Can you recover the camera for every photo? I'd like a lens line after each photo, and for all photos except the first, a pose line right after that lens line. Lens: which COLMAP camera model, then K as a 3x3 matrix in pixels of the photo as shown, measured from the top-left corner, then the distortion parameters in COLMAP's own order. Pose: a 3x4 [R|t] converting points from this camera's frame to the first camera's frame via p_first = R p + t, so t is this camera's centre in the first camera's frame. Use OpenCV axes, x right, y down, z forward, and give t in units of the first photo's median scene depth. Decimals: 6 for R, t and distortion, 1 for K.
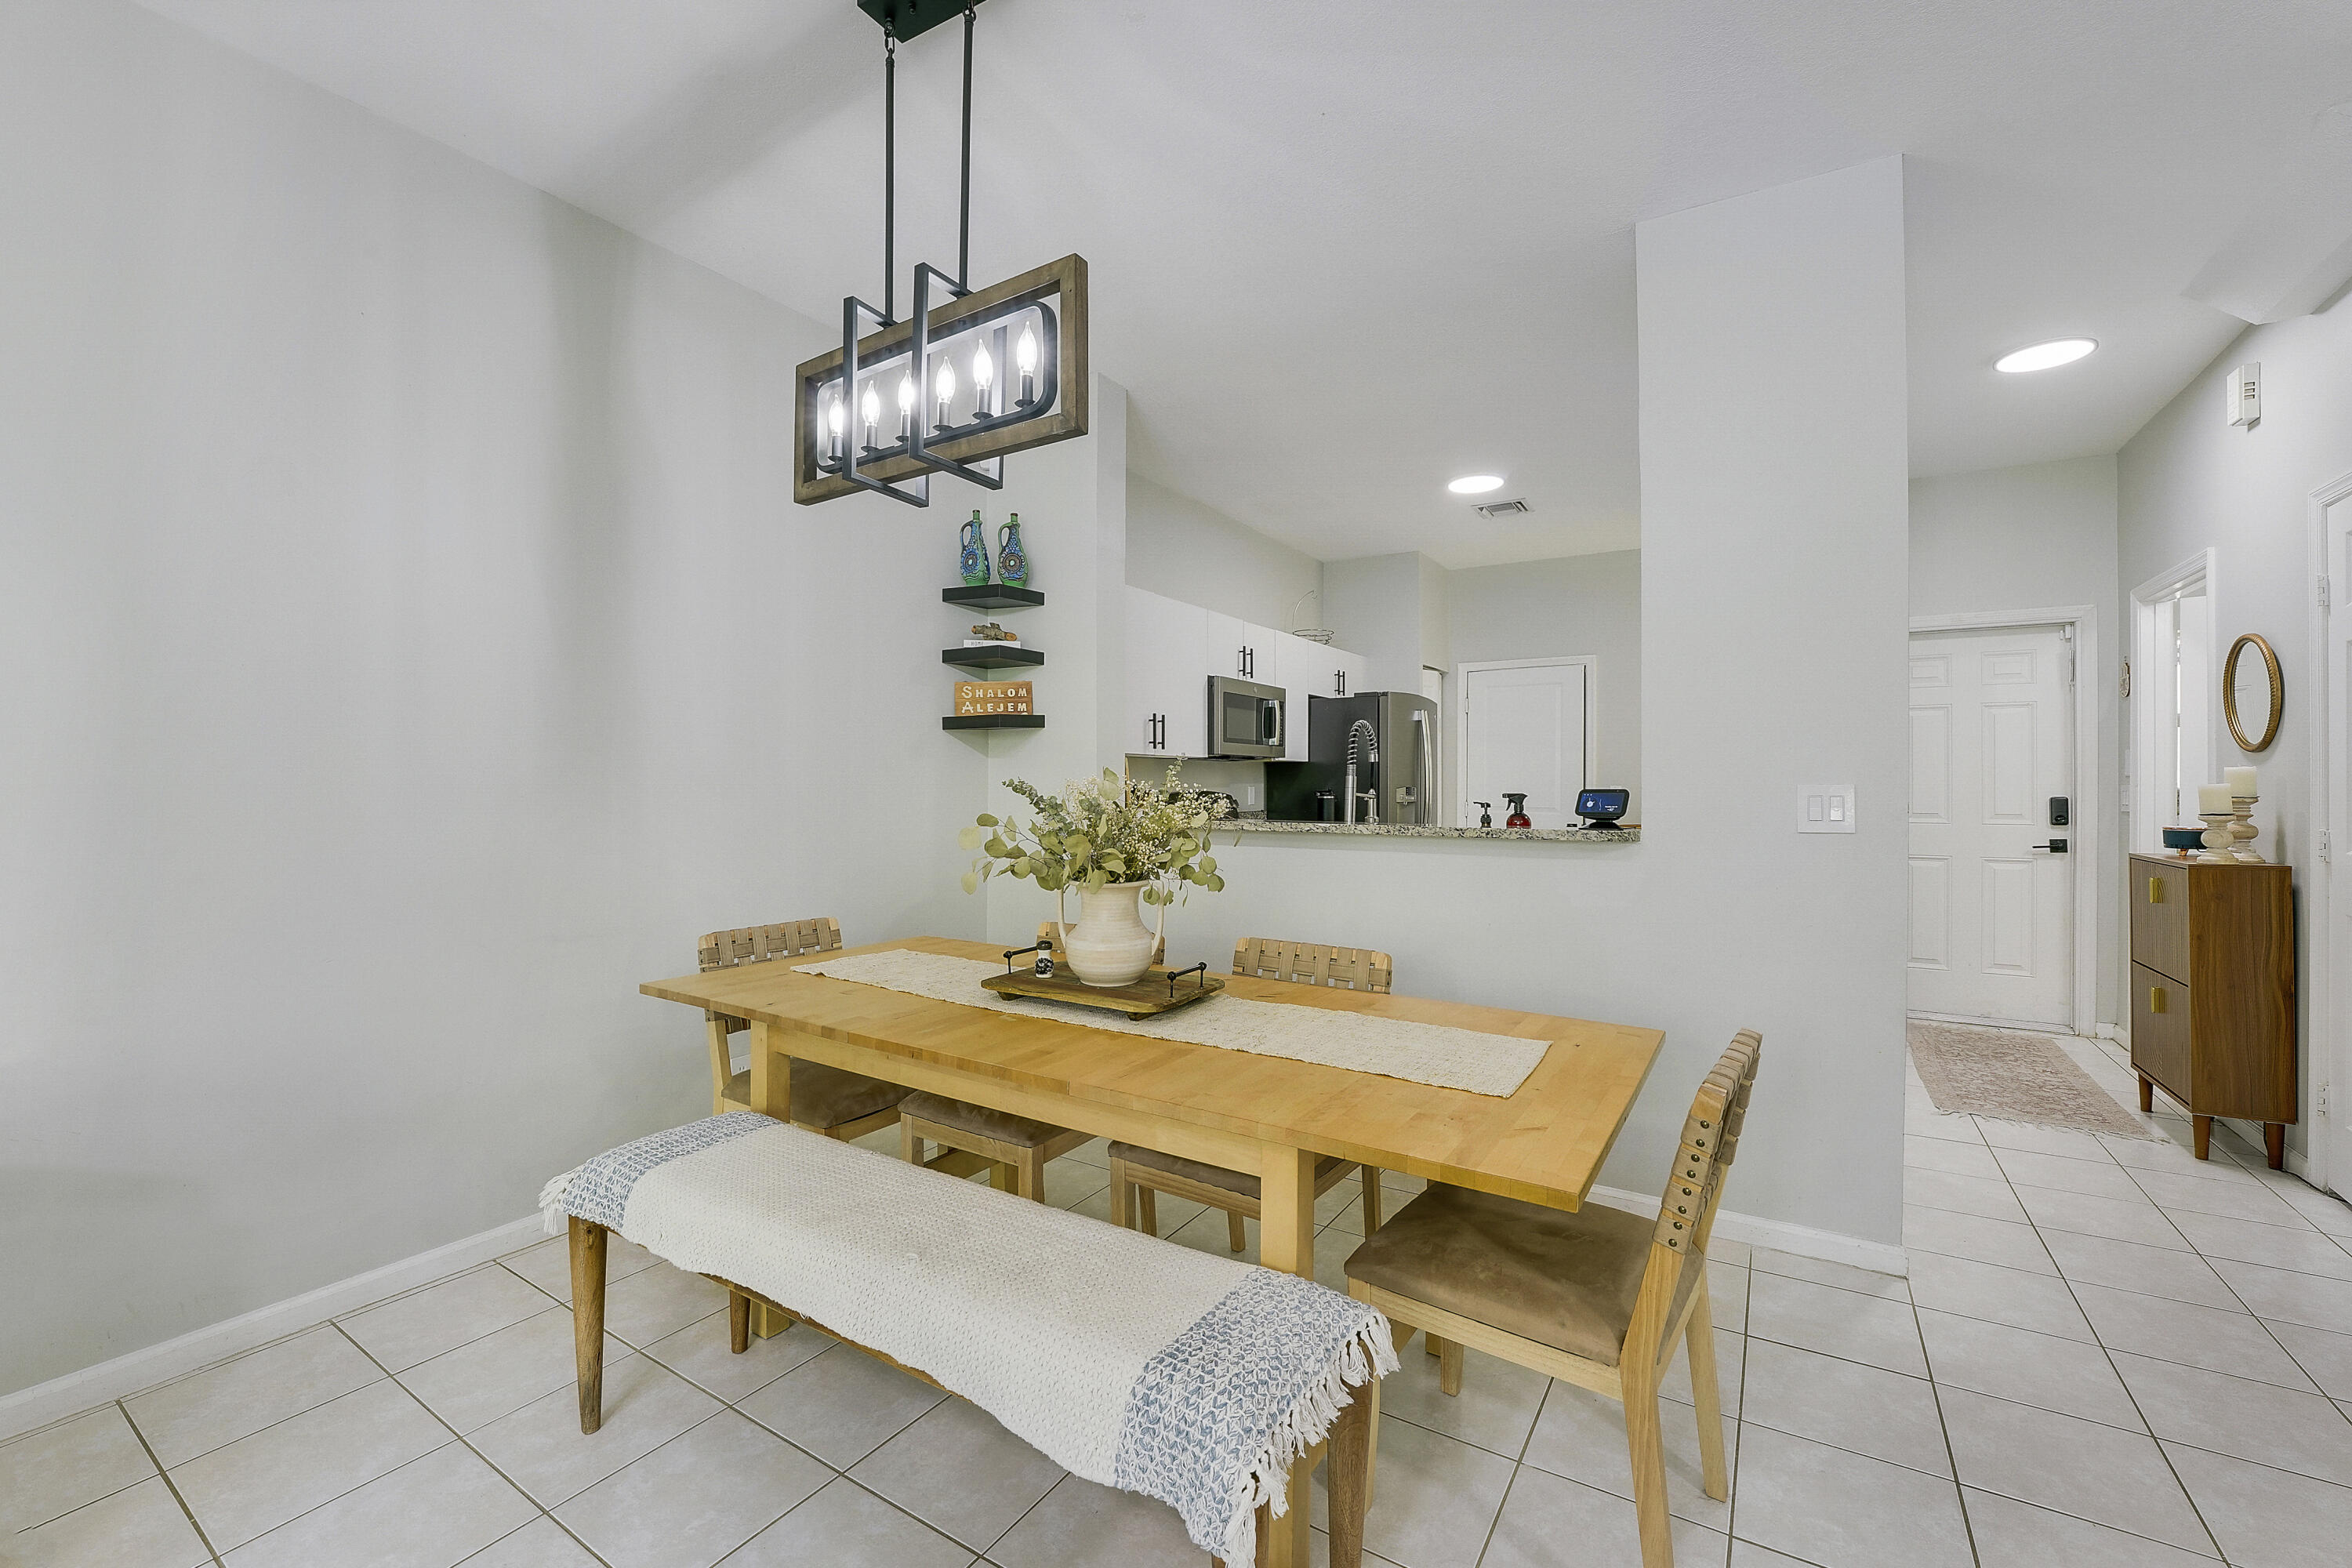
lens RADIAL K [[974.5, 0, 1169.4], [0, 974.5, 792.2], [0, 0, 1]] dist [-0.024481, 0.000272]
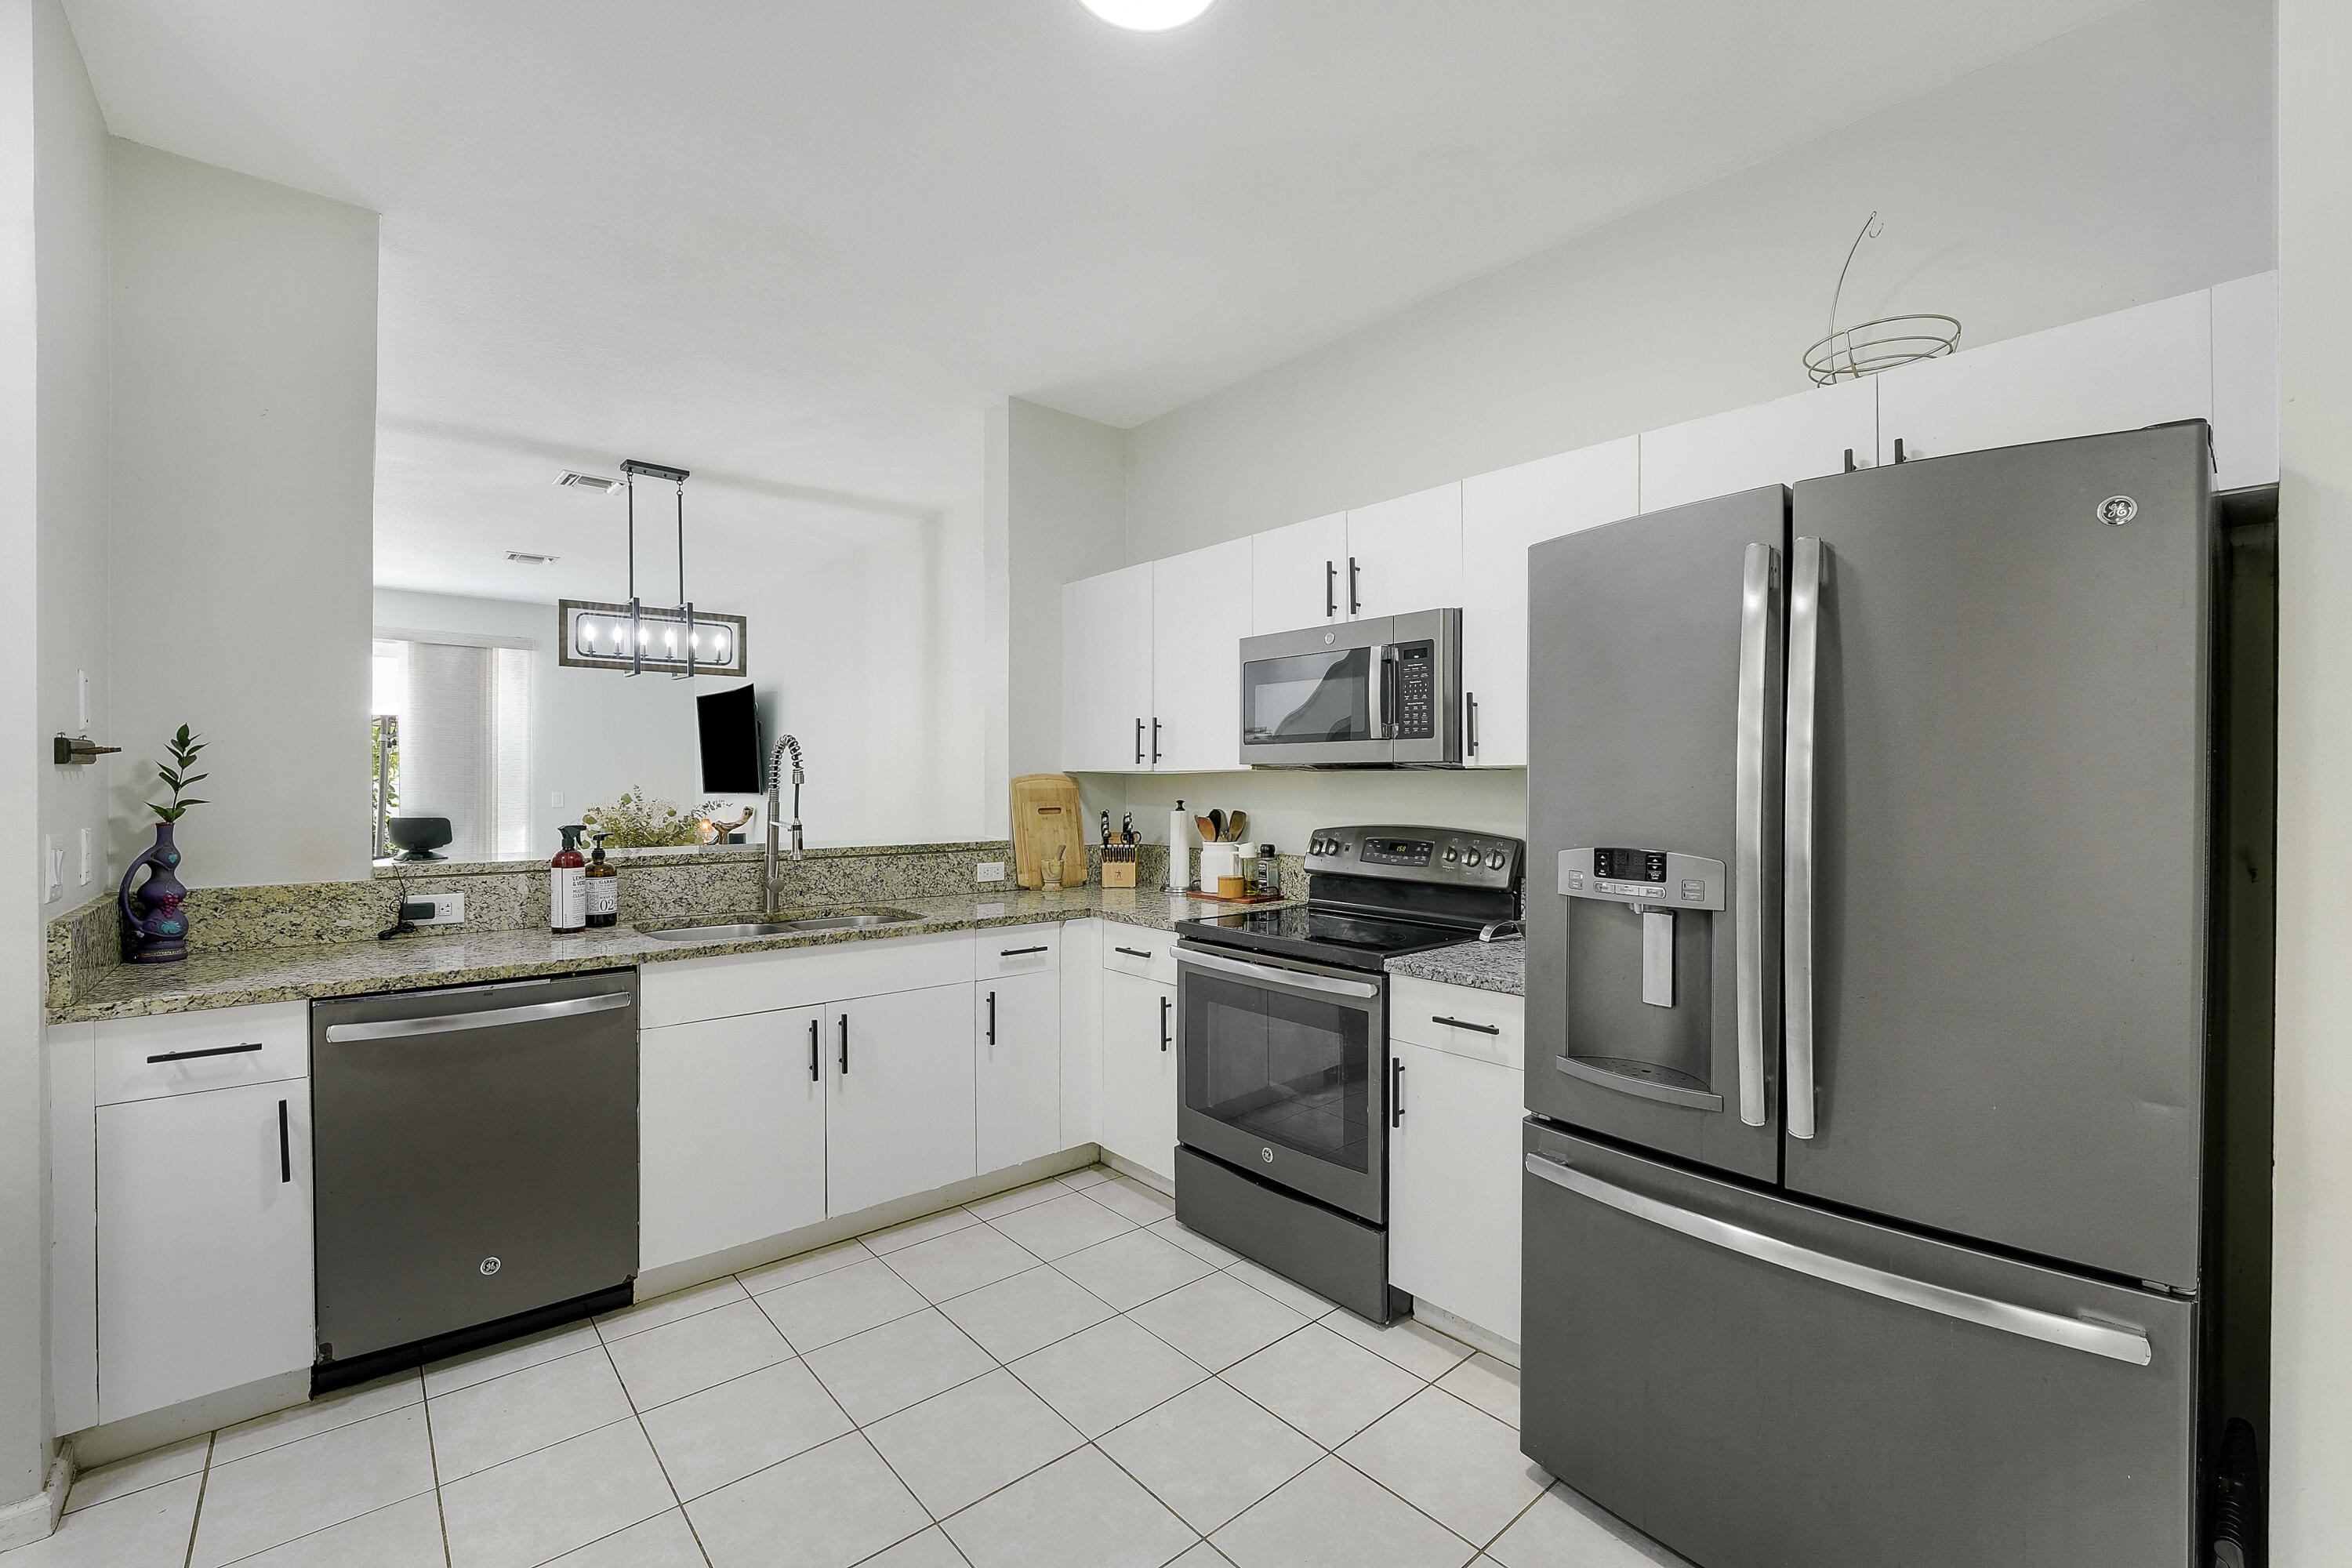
lens RADIAL K [[971.6, 0, 1184.4], [0, 971.6, 778.6], [0, 0, 1]] dist [-0.032216, 0.000173]
pose [[-0.279735, -0.001683, -0.960076, 0.651980], [-0.005037, 0.999987, -0.000285, -0.029073], [0.960064, 0.004756, -0.279740, 1.131829]]
